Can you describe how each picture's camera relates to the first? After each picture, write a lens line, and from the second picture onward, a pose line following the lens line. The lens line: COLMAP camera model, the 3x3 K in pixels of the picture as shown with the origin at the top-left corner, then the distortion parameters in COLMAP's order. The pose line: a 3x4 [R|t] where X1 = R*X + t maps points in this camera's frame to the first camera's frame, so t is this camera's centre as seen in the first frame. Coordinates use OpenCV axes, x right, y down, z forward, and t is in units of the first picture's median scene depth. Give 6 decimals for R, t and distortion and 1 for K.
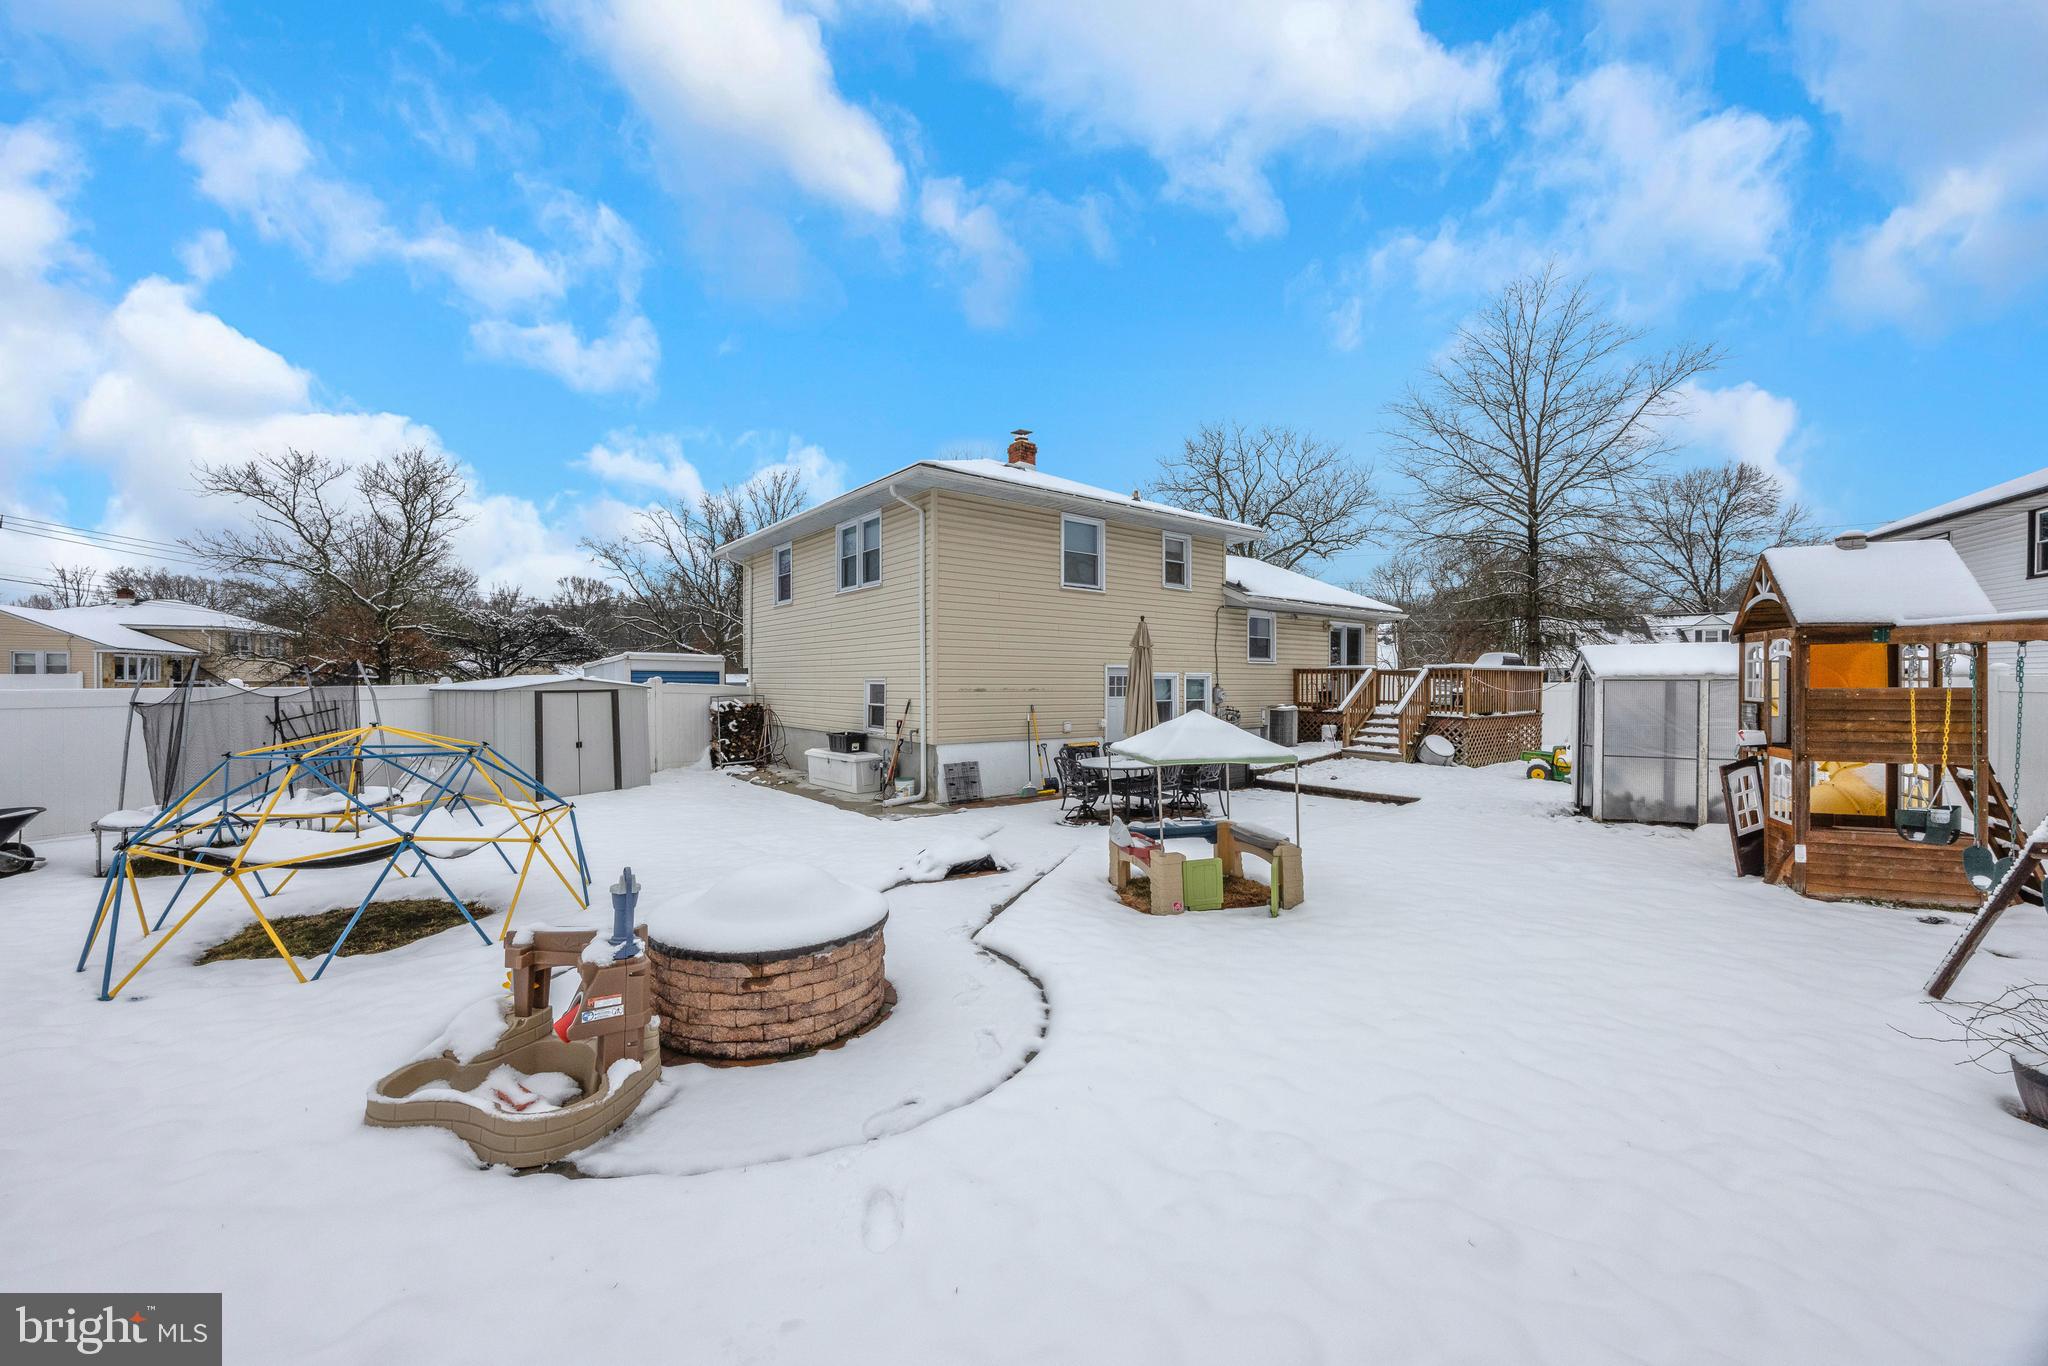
lens RADIAL K [[779.2, 0, 1015.0], [0, 779.2, 699.2], [0, 0, 1]] dist [0.002611, 0.000276]
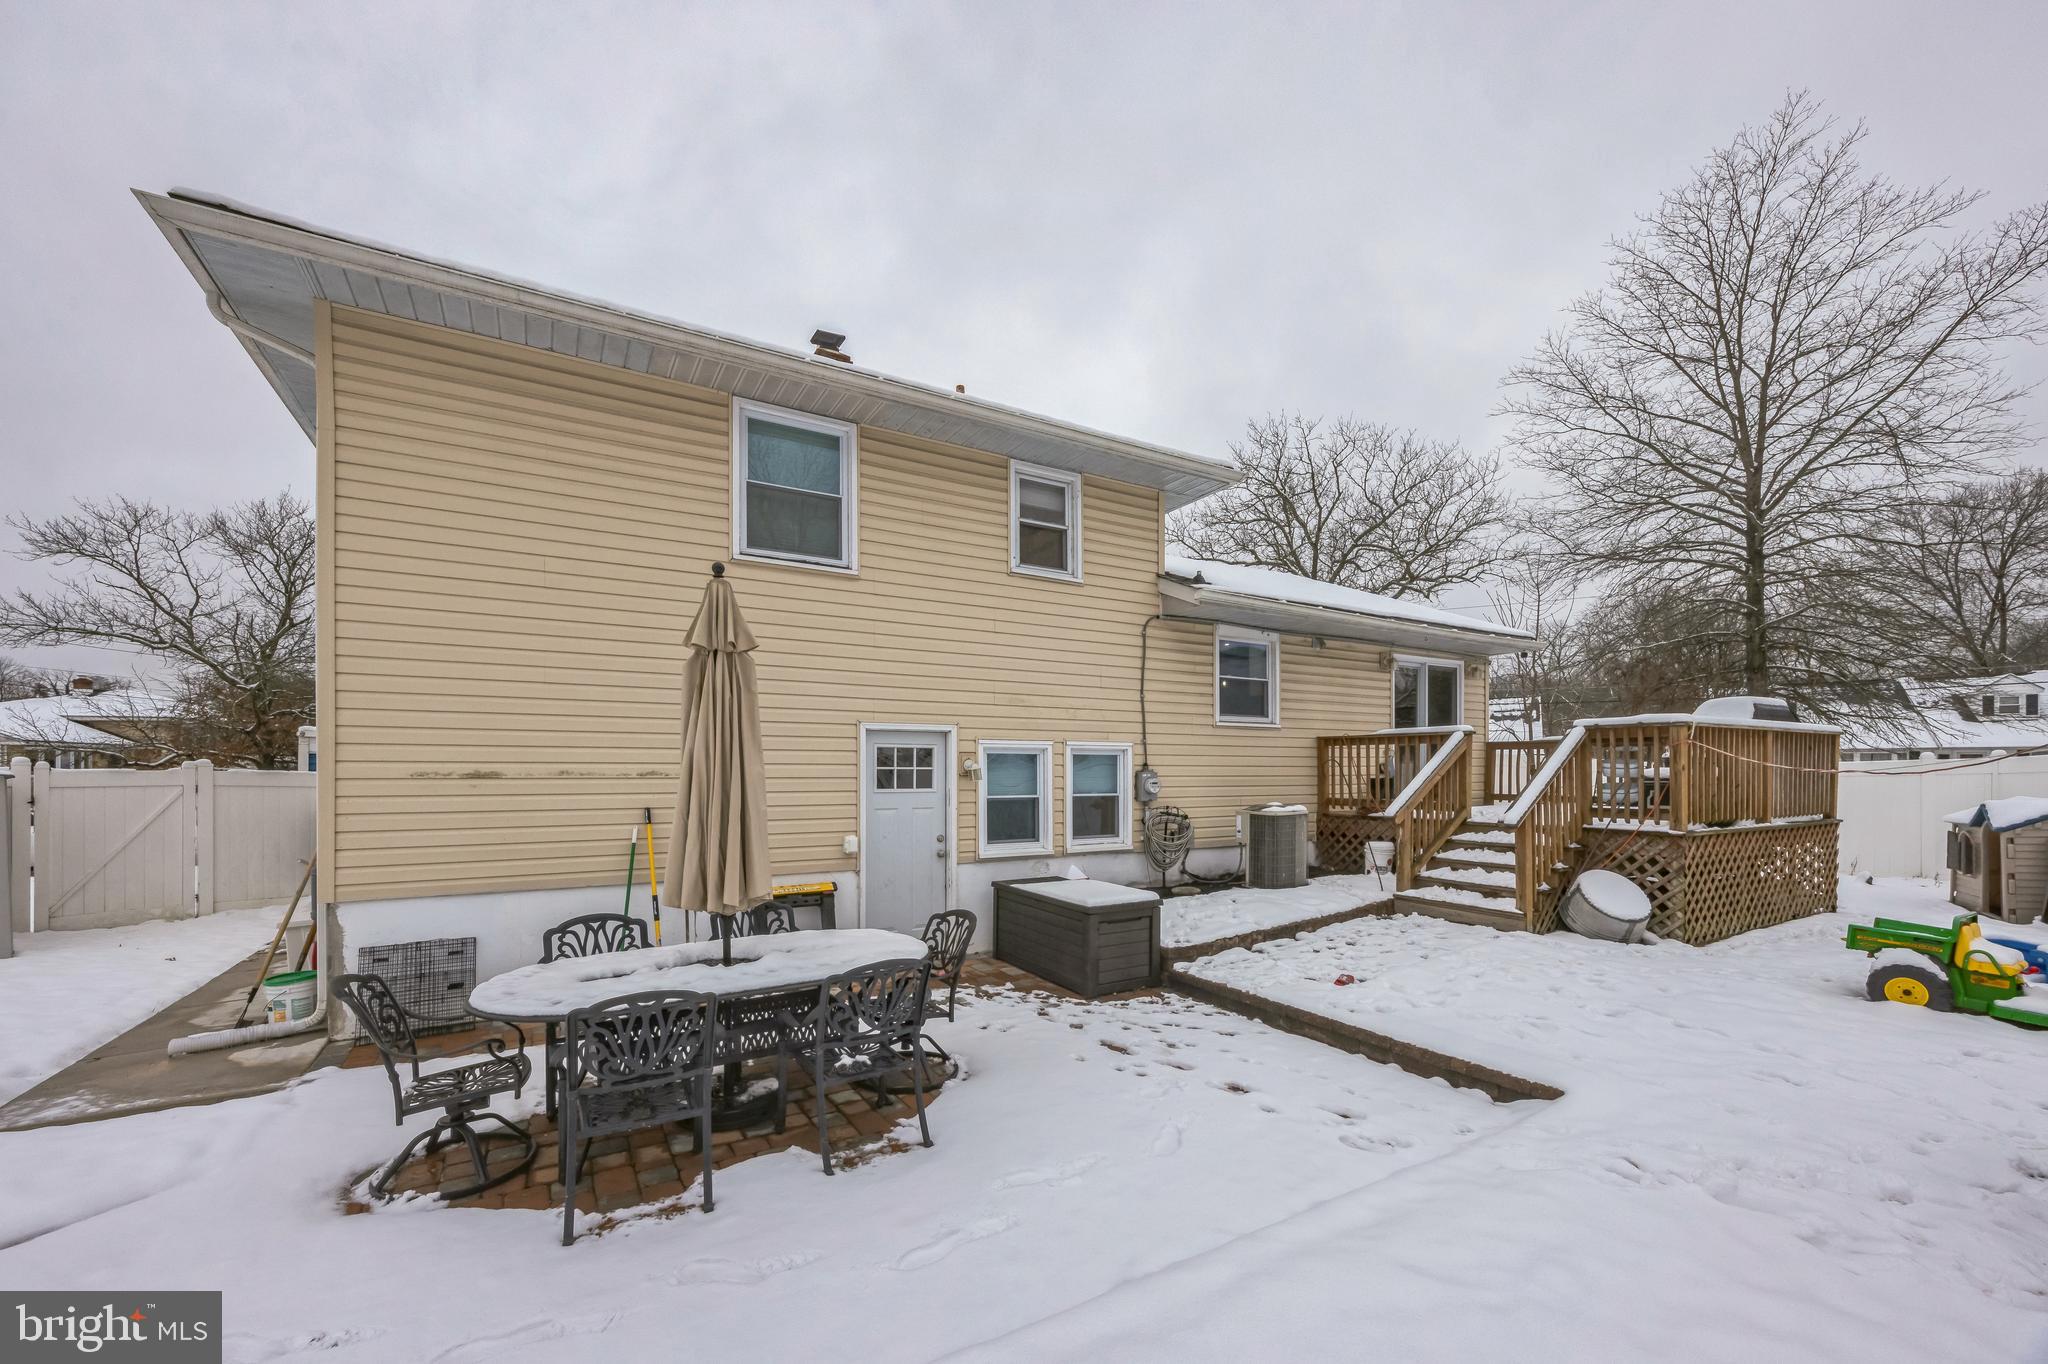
lens RADIAL K [[785.9, 0, 1014.7], [0, 785.9, 790.0], [0, 0, 1]] dist [0.002109, 0.000295]
pose [[0.990323, -0.003674, -0.138730, 0.239536], [0.003295, 0.999990, -0.002964, -0.000978], [0.138739, 0.002479, 0.990326, 0.453346]]
